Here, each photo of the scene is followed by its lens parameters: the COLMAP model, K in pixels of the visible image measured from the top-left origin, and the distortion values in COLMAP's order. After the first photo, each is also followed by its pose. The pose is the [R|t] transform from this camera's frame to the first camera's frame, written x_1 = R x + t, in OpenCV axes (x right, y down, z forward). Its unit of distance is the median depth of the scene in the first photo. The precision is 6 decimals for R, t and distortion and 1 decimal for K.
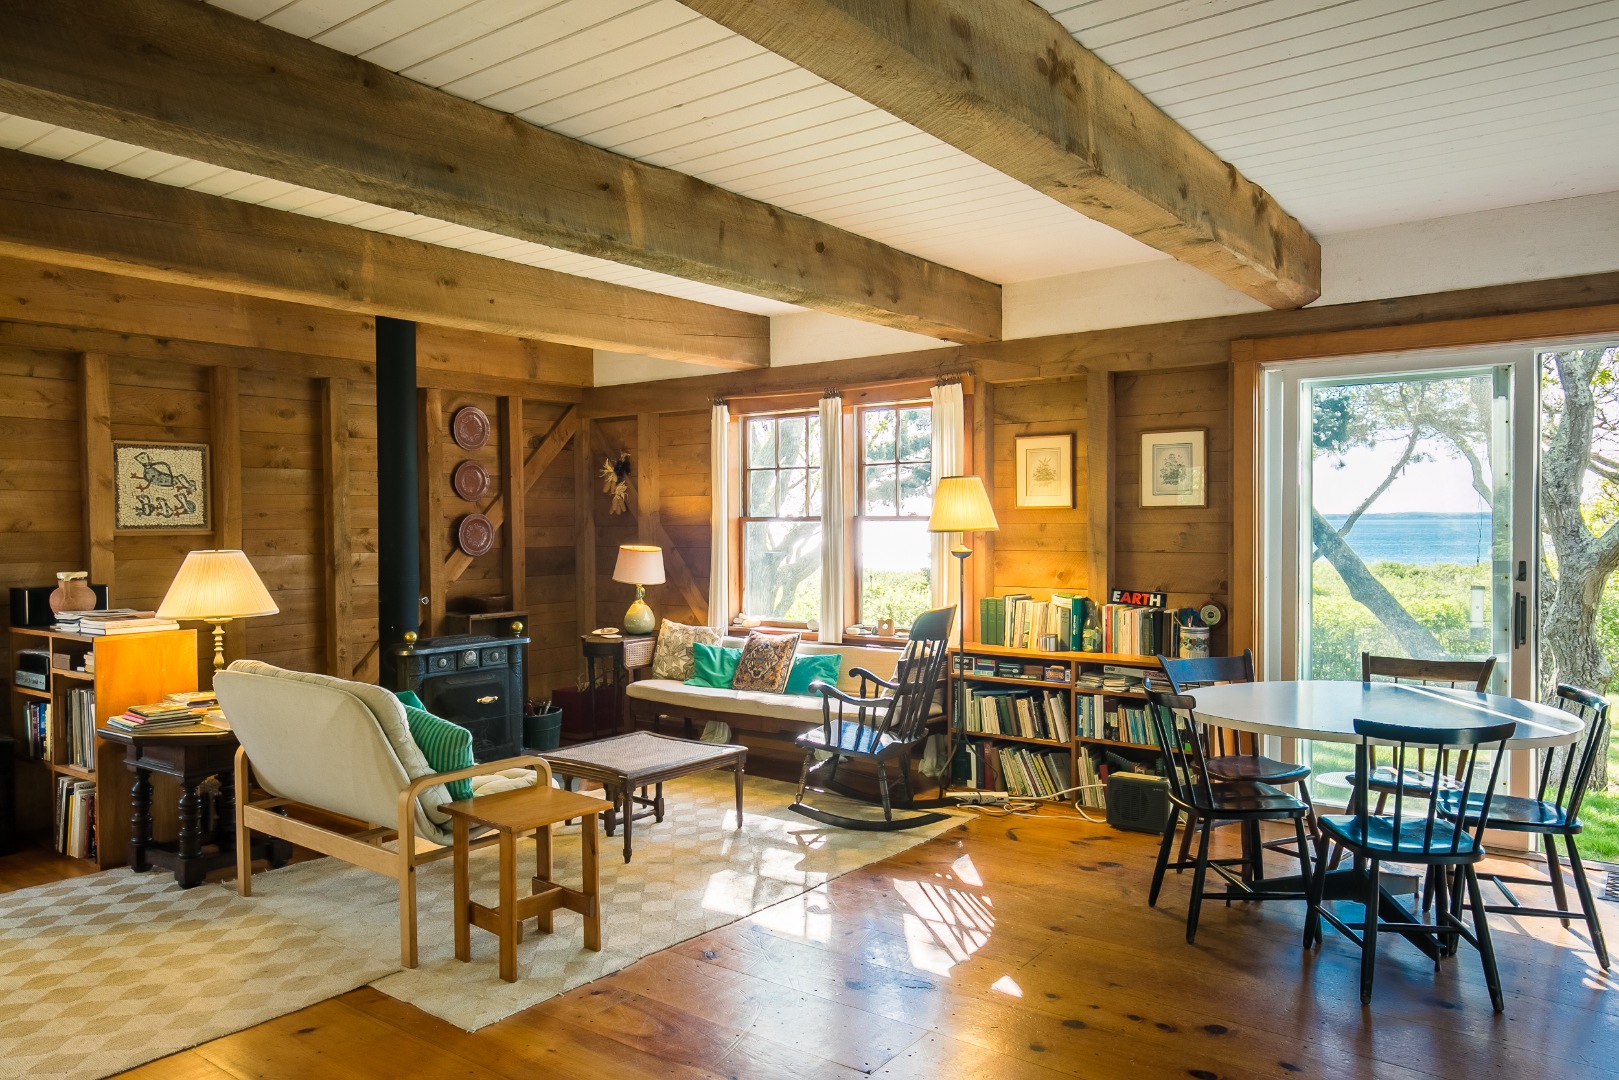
lens RADIAL K [[1119.2, 0, 809.5], [0, 1119.2, 540.0], [0, 0, 1]] dist [-0.000900, 0.026128]
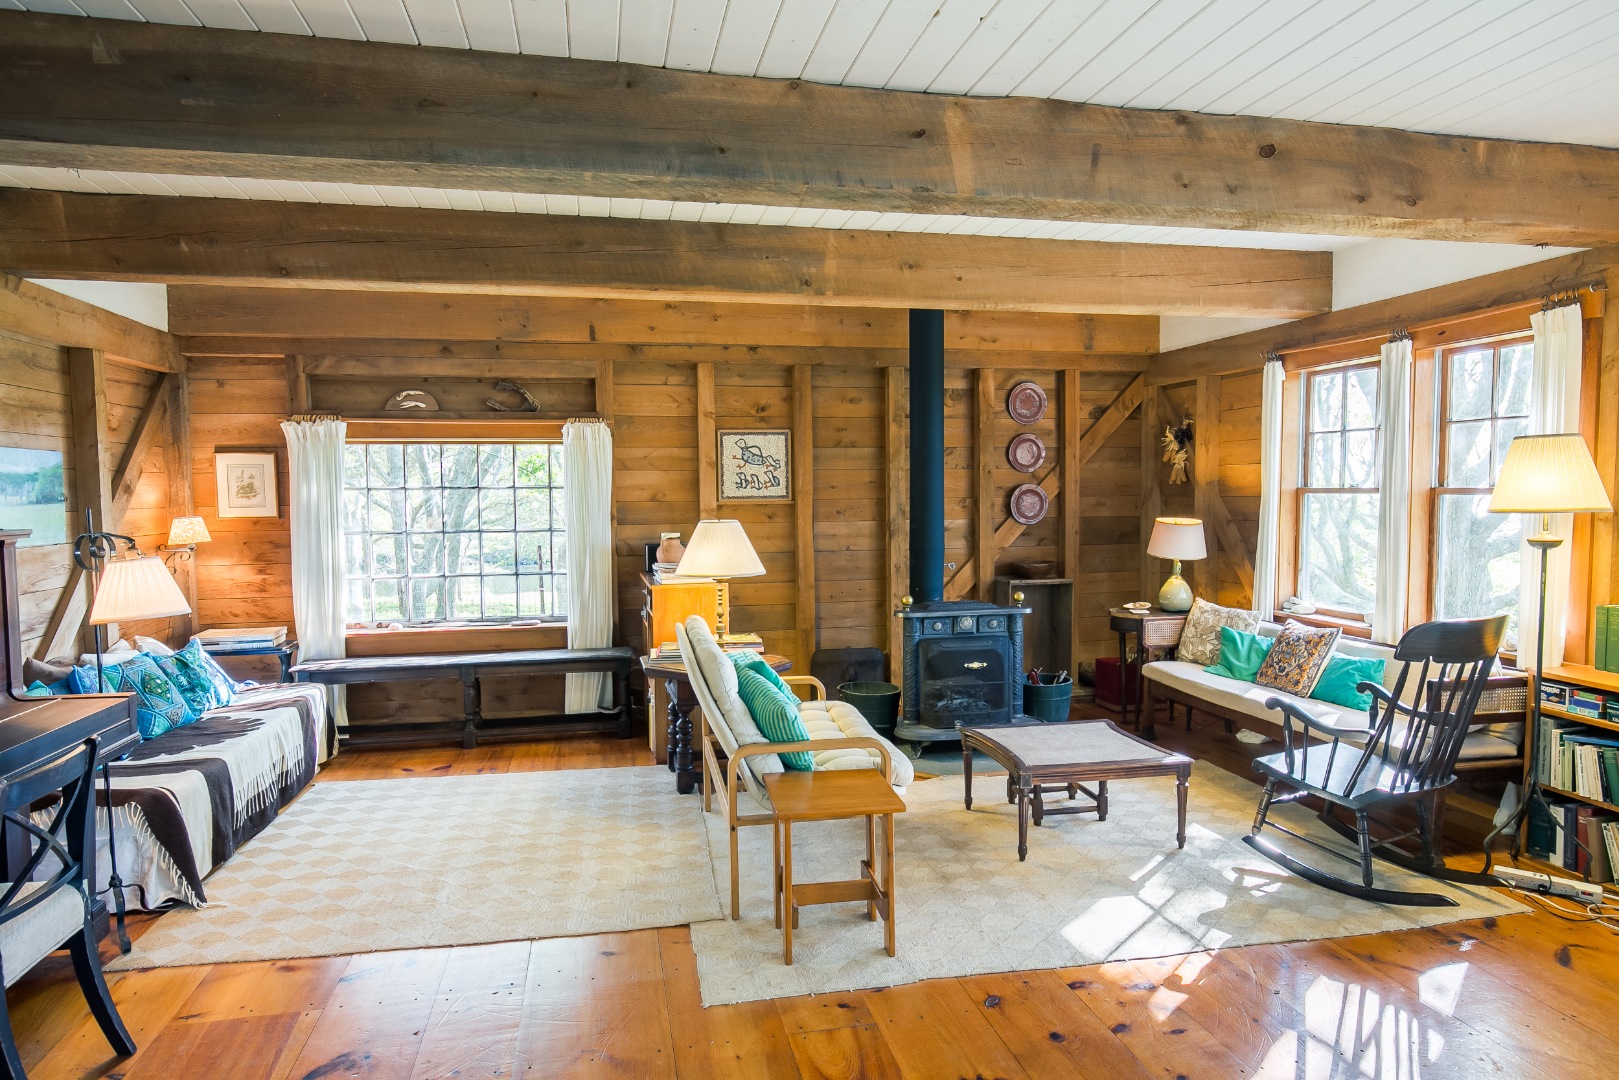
lens RADIAL K [[966.7, 0, 809.5], [0, 966.7, 540.0], [0, 0, 1]] dist [-0.005758, -0.000521]
pose [[0.760122, 0.035146, -0.648829, 0.173256], [-0.007567, 0.998947, 0.045246, -0.013457], [0.649736, -0.029483, 0.759588, 0.216788]]
